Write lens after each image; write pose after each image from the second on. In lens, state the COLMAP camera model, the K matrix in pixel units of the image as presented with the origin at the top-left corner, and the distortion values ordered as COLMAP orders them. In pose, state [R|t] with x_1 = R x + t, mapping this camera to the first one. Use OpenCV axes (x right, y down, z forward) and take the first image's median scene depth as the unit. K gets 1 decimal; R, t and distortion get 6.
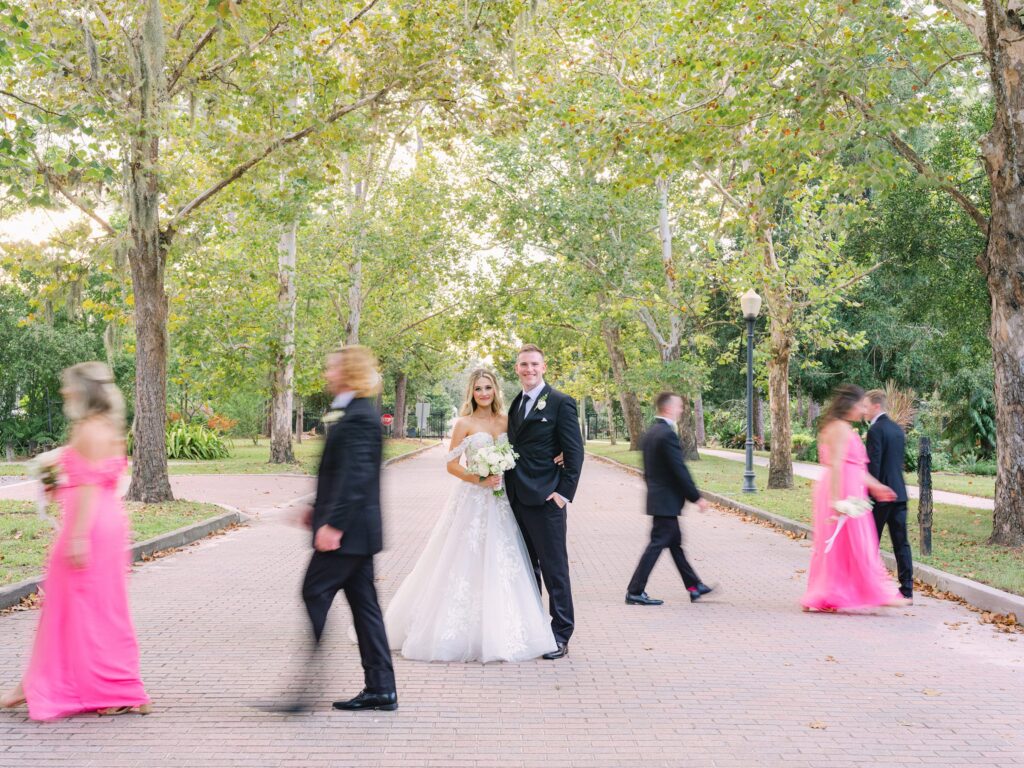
lens RADIAL K [[1353.1, 0, 512.0], [0, 1353.1, 384.0], [0, 0, 1]] dist [0.001144, -0.007520]
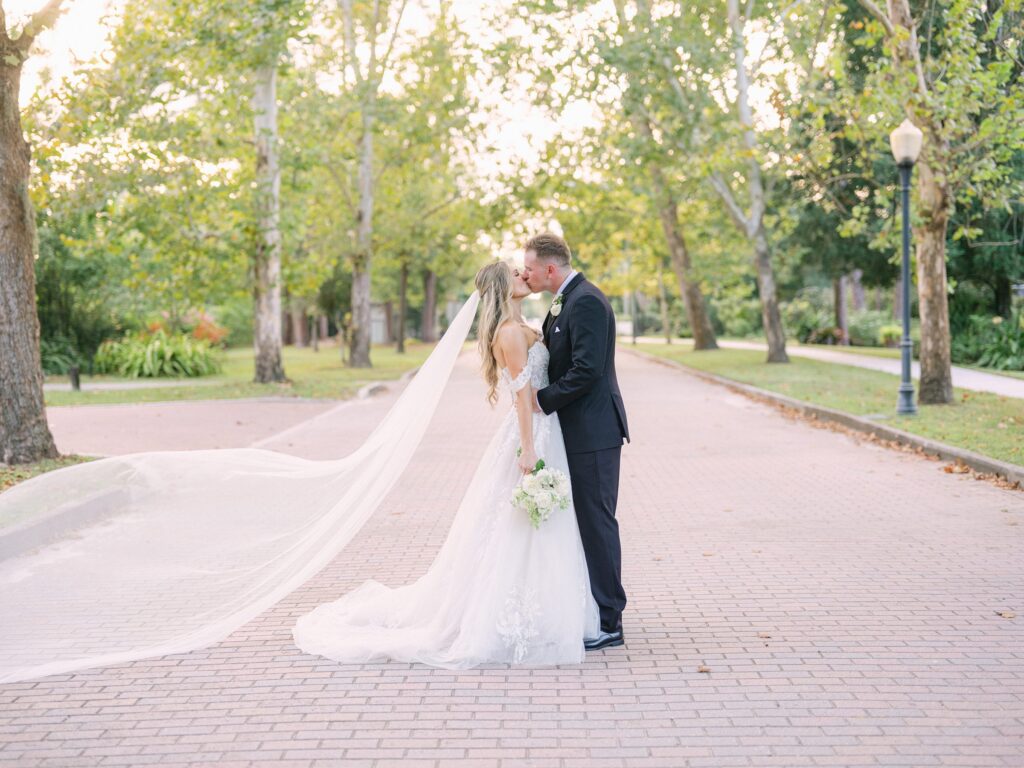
lens RADIAL K [[1353.1, 0, 512.0], [0, 1353.1, 384.0], [0, 0, 1]] dist [0.001144, -0.007520]
pose [[0.999217, -0.026652, -0.029247, -0.005896], [0.028753, 0.996846, 0.073964, 0.004996], [0.027183, -0.074747, 0.996832, 0.216480]]
